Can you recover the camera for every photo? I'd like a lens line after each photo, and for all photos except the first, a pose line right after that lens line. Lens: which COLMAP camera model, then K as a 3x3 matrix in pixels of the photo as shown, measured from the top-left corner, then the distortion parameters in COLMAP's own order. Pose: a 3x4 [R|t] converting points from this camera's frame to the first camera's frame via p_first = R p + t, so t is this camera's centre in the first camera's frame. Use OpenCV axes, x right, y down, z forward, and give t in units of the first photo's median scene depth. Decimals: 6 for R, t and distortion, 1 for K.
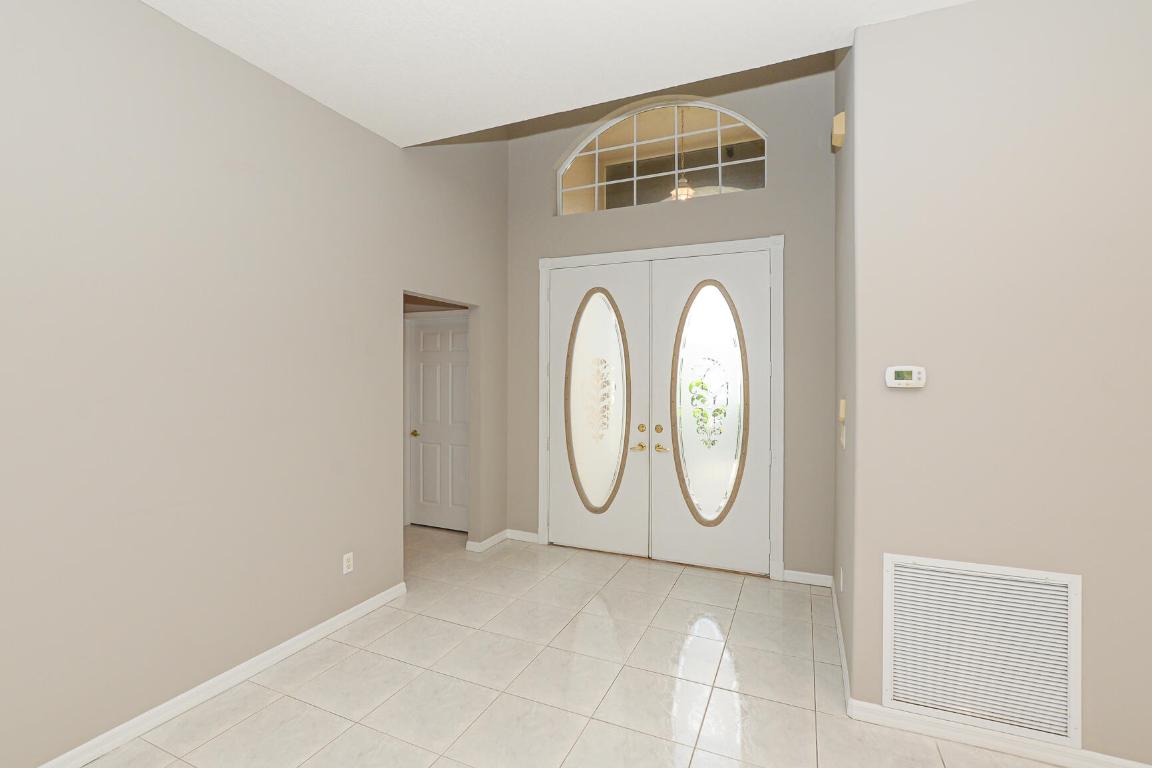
lens RADIAL K [[516.2, 0, 576.0], [0, 516.2, 384.0], [0, 0, 1]] dist [-0.020158, -0.000028]
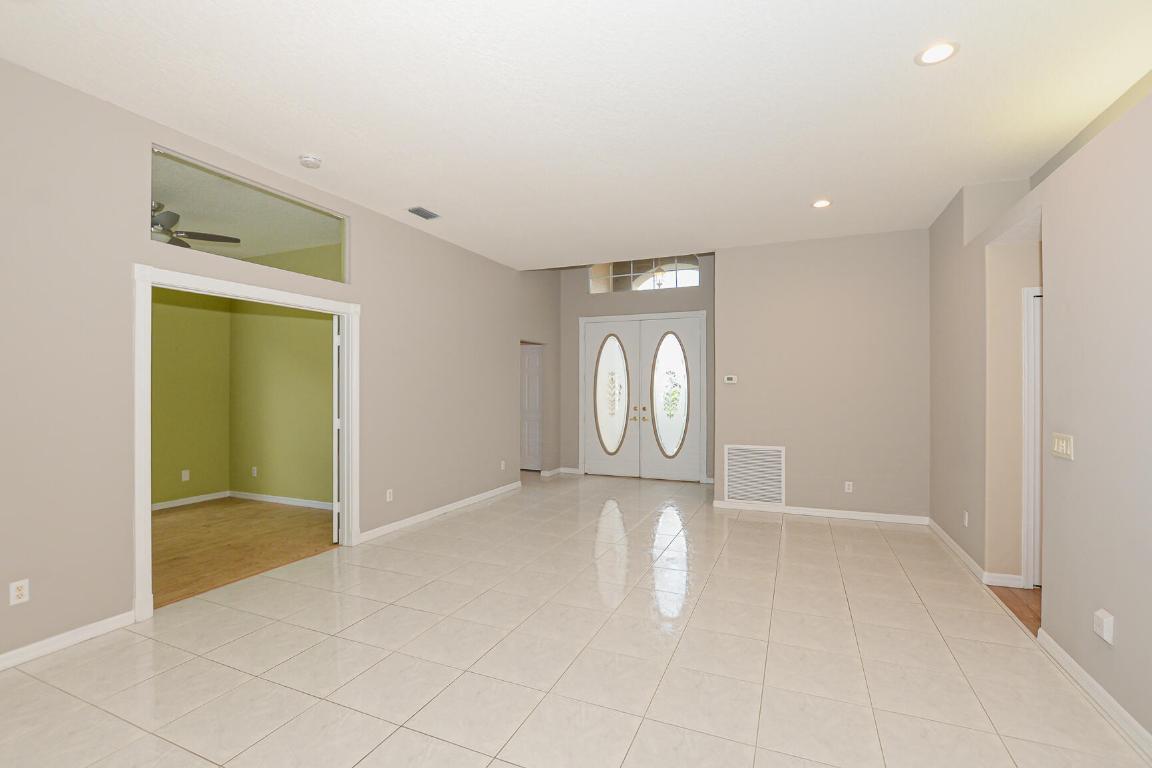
lens RADIAL K [[516.2, 0, 576.0], [0, 516.2, 384.0], [0, 0, 1]] dist [-0.020158, -0.000028]
pose [[0.999970, -0.000641, 0.007773, -0.105888], [0.000810, 0.999762, -0.021805, 0.035622], [-0.007757, 0.021811, 0.999732, -0.899402]]
